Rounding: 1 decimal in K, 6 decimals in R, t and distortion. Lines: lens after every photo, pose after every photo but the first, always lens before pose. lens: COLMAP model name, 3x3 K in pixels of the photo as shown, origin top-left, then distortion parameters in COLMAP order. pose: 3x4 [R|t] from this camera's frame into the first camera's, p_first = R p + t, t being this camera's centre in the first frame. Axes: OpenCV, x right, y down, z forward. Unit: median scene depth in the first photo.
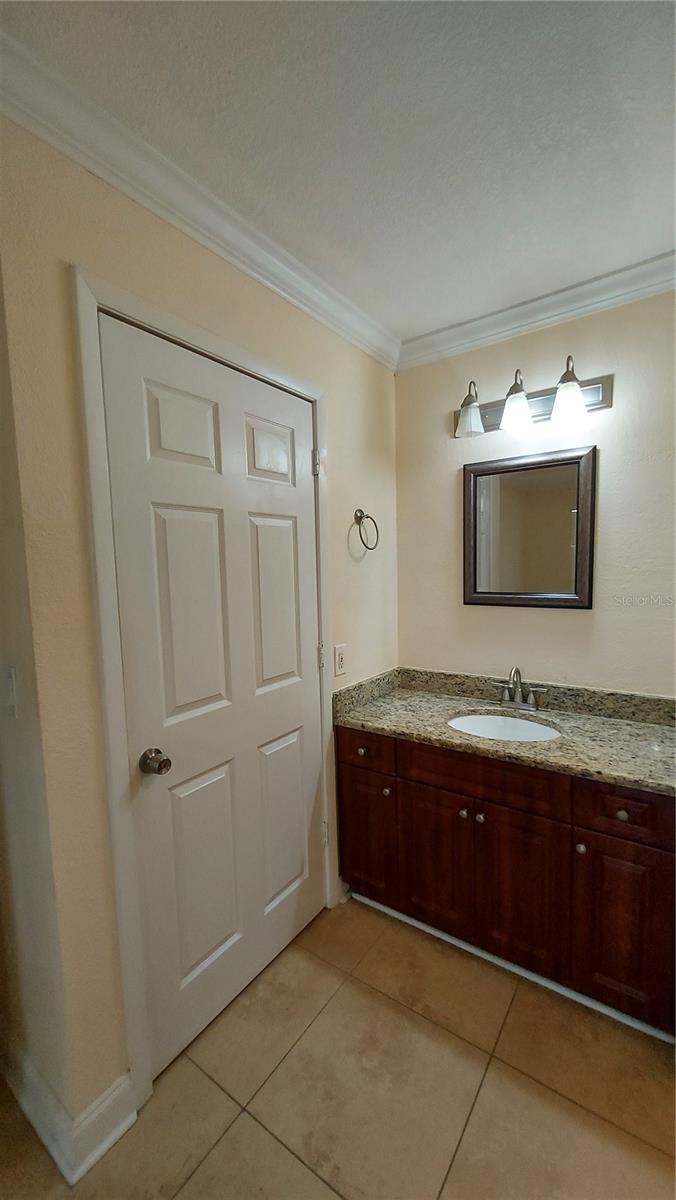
lens RADIAL K [[472.8, 0, 333.8], [0, 472.8, 603.0], [0, 0, 1]] dist [0.010510, -0.002582]
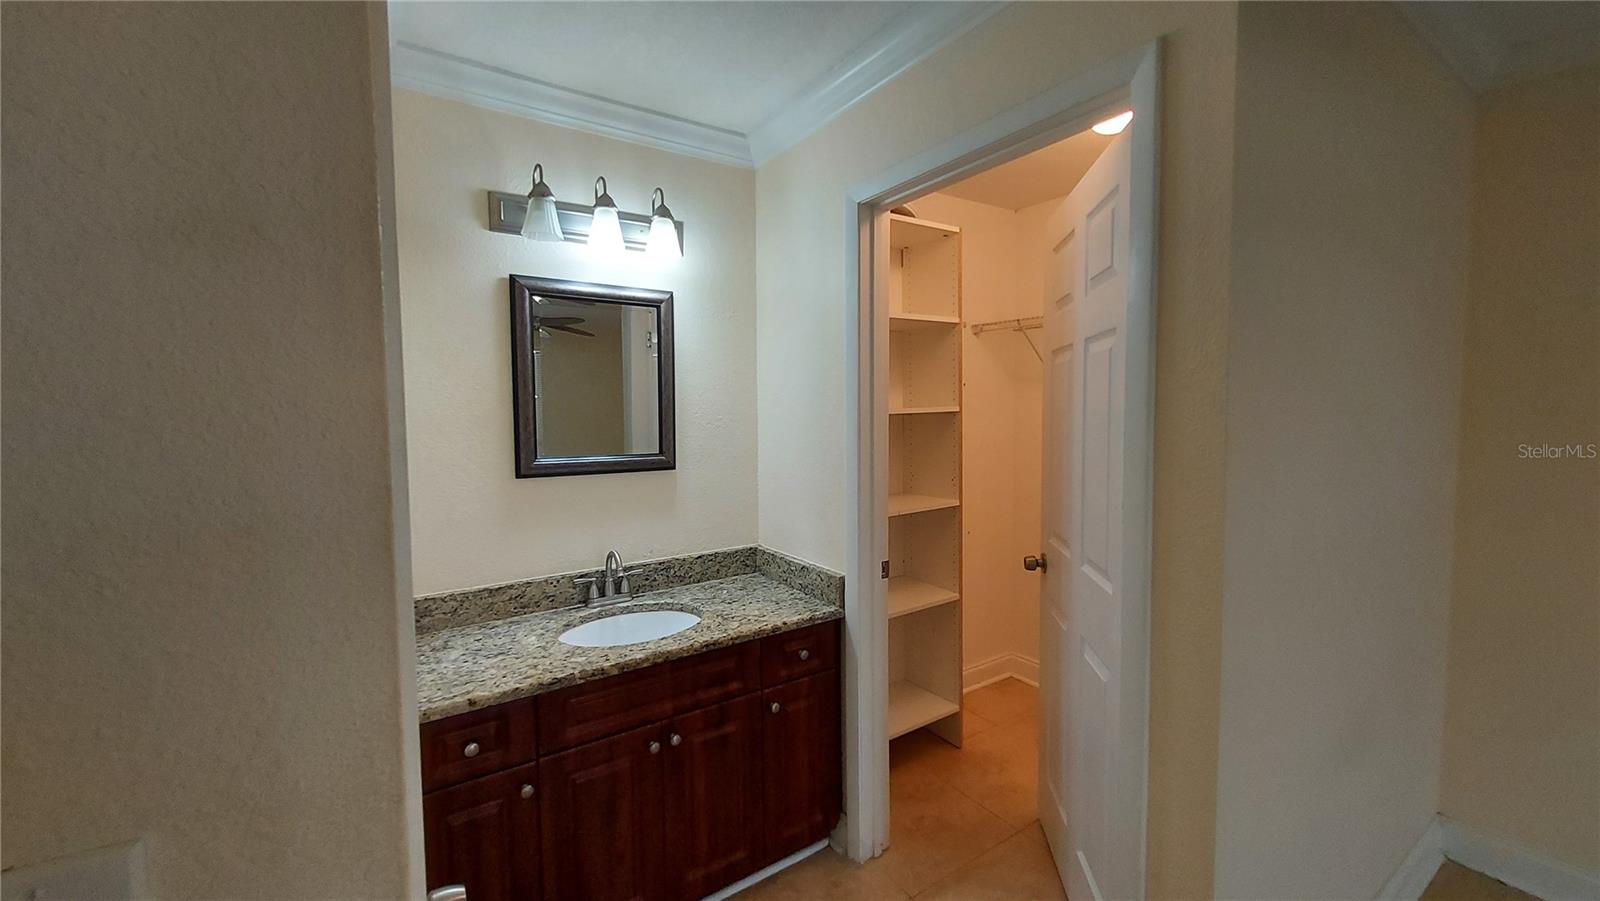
lens RADIAL K [[630.4, 0, 789.3], [0, 630.4, 445.5], [0, 0, 1]] dist [0.010510, -0.002582]
pose [[0.346526, -0.026599, 0.937663, -0.513870], [0.079318, 0.996849, -0.001035, -0.013935], [-0.934681, 0.074732, 0.347544, 0.368704]]
